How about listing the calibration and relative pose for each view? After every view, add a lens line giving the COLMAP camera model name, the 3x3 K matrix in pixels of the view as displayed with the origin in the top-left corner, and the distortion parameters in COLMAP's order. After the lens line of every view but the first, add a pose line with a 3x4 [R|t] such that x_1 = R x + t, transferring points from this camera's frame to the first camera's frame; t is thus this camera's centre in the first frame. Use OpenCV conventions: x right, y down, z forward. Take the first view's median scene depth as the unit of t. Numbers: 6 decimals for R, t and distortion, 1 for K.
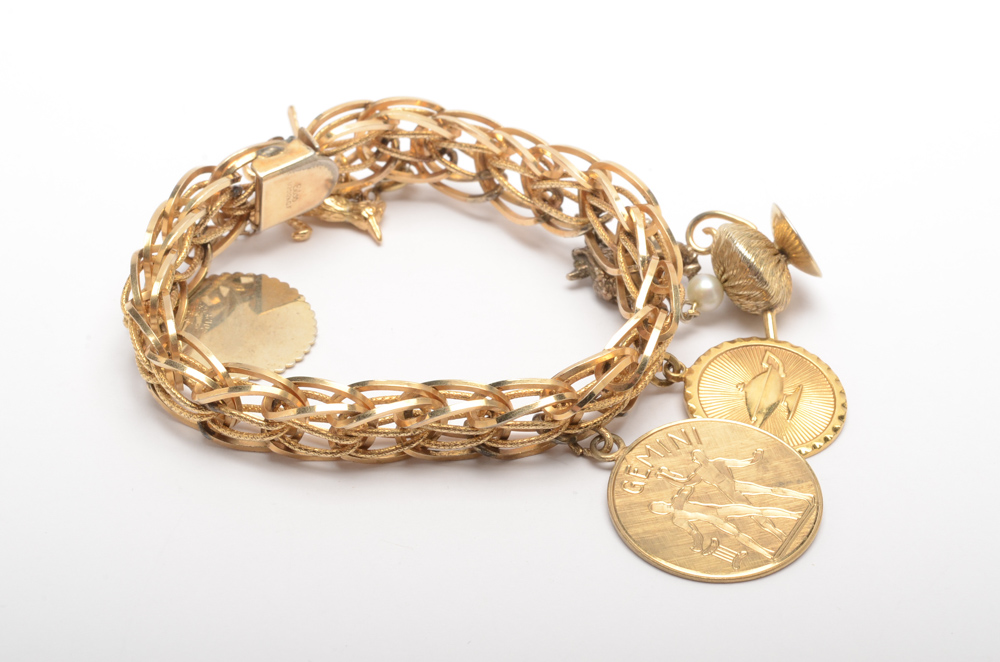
lens RADIAL K [[2515.2, 0, 498.5], [0, 2515.2, 334.6], [0, 0, 1]] dist [-0.112077, 0.000000]
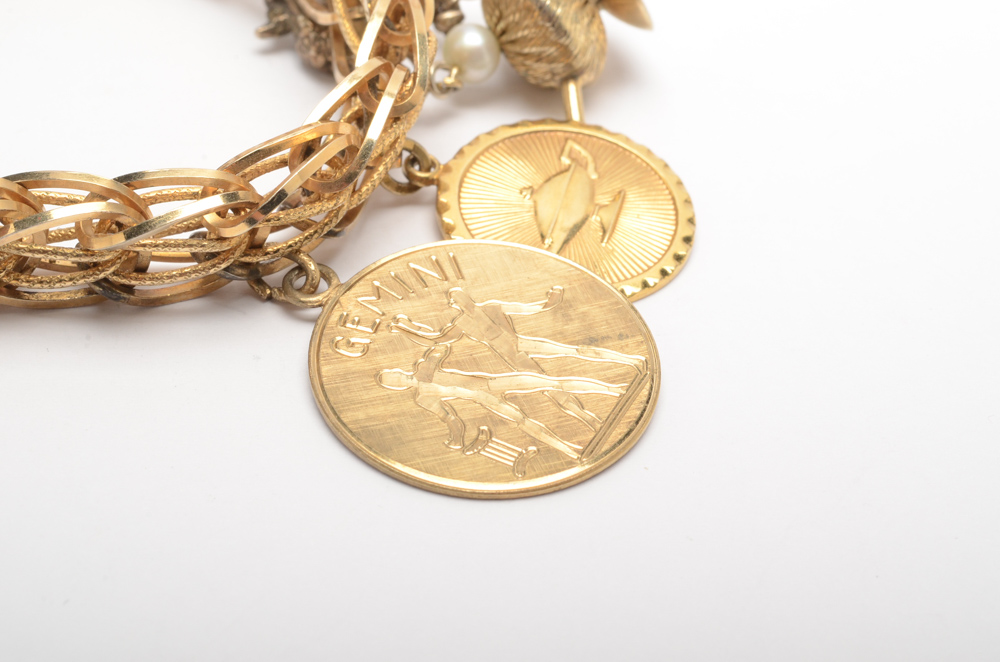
lens RADIAL K [[2515.2, 0, 500.1], [0, 2515.2, 327.2], [0, 0, 1]] dist [-0.112077, 0.000000]
pose [[0.996999, -0.006704, 0.077125, 0.041992], [0.006685, 0.999978, 0.000513, 0.055159], [-0.077127, 0.000004, 0.997021, 0.382905]]
